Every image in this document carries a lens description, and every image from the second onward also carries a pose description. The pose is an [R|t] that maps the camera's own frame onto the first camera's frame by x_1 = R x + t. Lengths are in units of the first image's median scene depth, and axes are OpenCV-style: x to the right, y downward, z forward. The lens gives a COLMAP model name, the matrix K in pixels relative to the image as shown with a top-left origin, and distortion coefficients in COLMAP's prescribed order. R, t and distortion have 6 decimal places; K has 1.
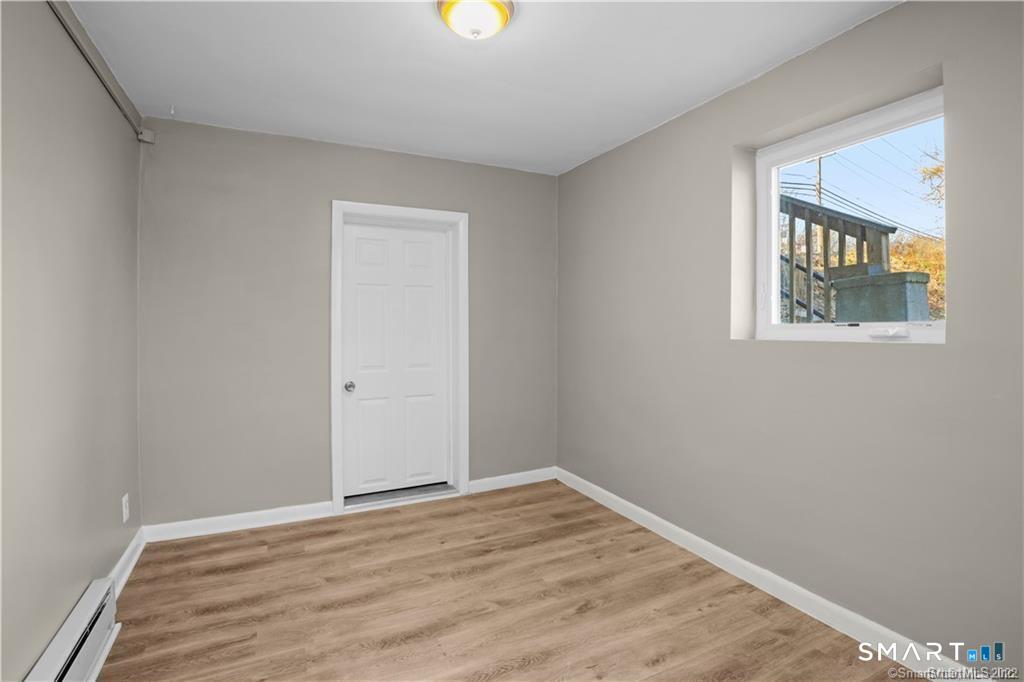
lens RADIAL K [[503.3, 0, 516.9], [0, 503.3, 321.0], [0, 0, 1]] dist [-0.001601, -0.000177]
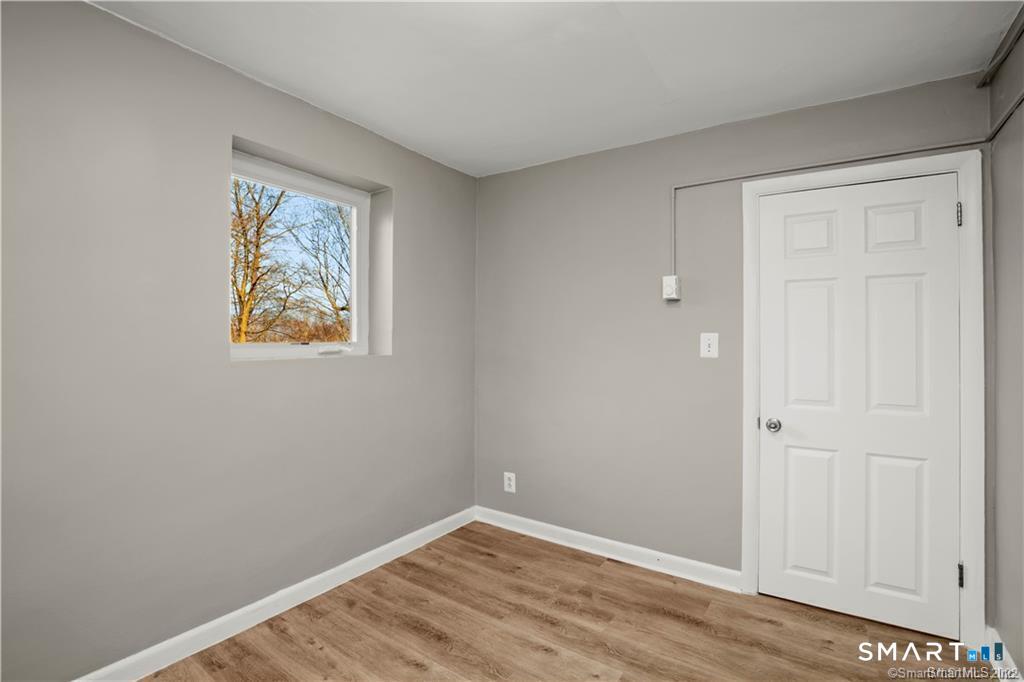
lens RADIAL K [[503.3, 0, 512.9], [0, 503.3, 338.9], [0, 0, 1]] dist [-0.001601, -0.000177]
pose [[-0.482743, -0.001347, 0.875761, -0.639593], [-0.004633, 0.999989, -0.001016, -0.004909], [-0.875750, -0.004547, -0.482744, 1.157528]]
